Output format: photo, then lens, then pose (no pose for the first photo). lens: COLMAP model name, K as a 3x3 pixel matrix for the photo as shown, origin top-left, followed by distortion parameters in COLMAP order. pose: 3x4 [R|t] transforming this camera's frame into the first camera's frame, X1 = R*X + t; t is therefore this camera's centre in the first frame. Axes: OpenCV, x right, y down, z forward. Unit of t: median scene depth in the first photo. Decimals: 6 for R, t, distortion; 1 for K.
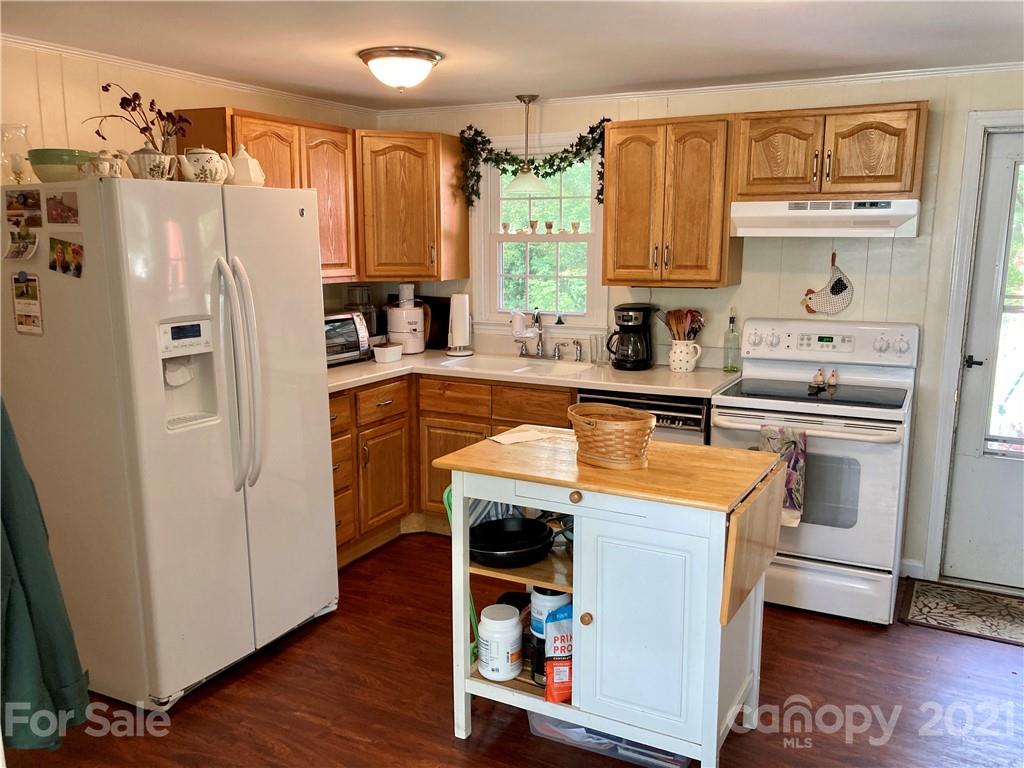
lens RADIAL K [[828.6, 0, 512.0], [0, 828.6, 384.0], [0, 0, 1]] dist [0.006204, 0.002015]
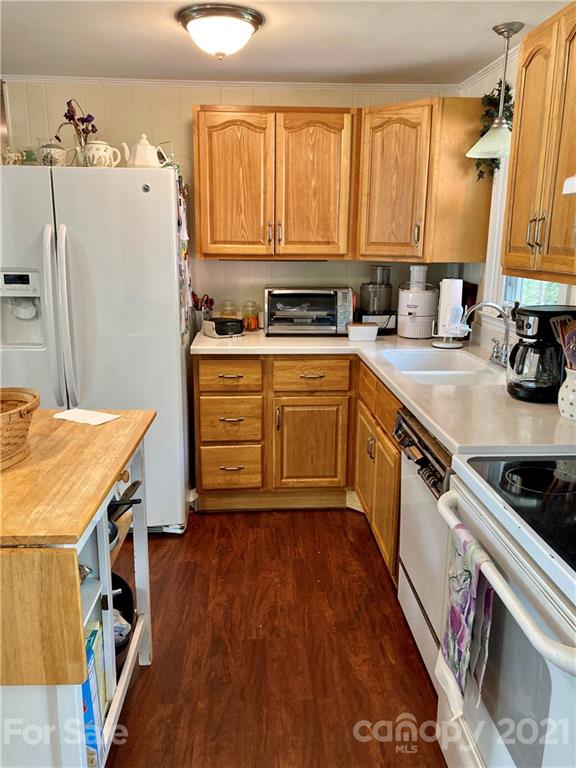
lens RADIAL K [[621.4, 0, 288.0], [0, 621.4, 384.0], [0, 0, 1]] dist [0.006204, 0.002015]
pose [[0.516206, 0.199020, -0.833020, 0.458788], [-0.156345, 0.978181, 0.136817, -0.065808], [0.842074, 0.059612, 0.536058, 0.527785]]
